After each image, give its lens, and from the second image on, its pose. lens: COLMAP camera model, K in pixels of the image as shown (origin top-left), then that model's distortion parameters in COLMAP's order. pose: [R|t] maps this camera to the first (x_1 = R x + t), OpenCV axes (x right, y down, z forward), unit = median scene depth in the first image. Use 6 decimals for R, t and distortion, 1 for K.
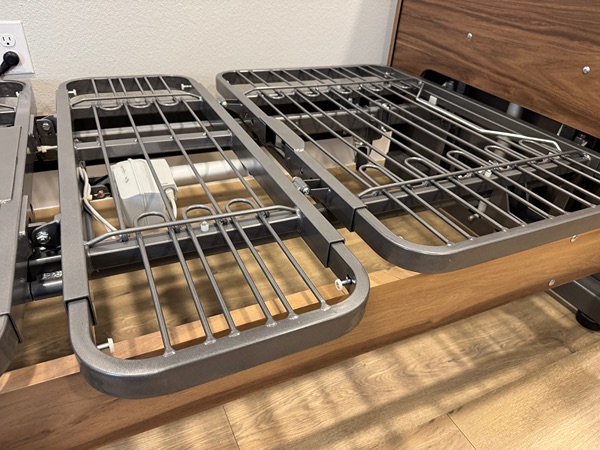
lens RADIAL K [[418.7, 0, 295.7], [0, 418.7, 228.7], [0, 0, 1]] dist [-0.005677, -0.012876]
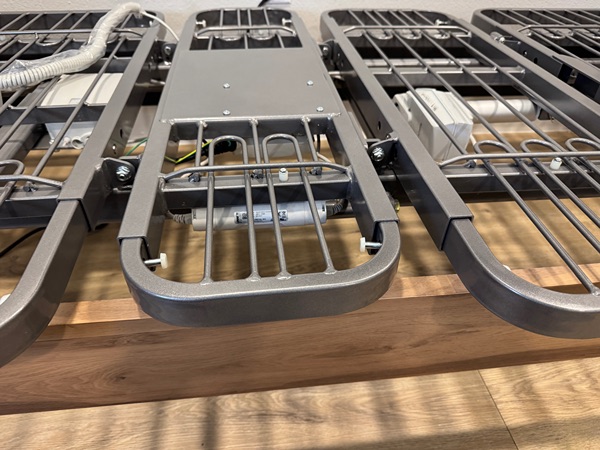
lens RADIAL K [[418.7, 0, 296.0], [0, 418.7, 224.2], [0, 0, 1]] dist [-0.005677, -0.012876]
pose [[0.947013, 0.162629, -0.276979, -0.327176], [-0.142216, 0.985513, 0.092401, 0.079191], [0.287993, -0.048114, 0.956423, -0.000164]]
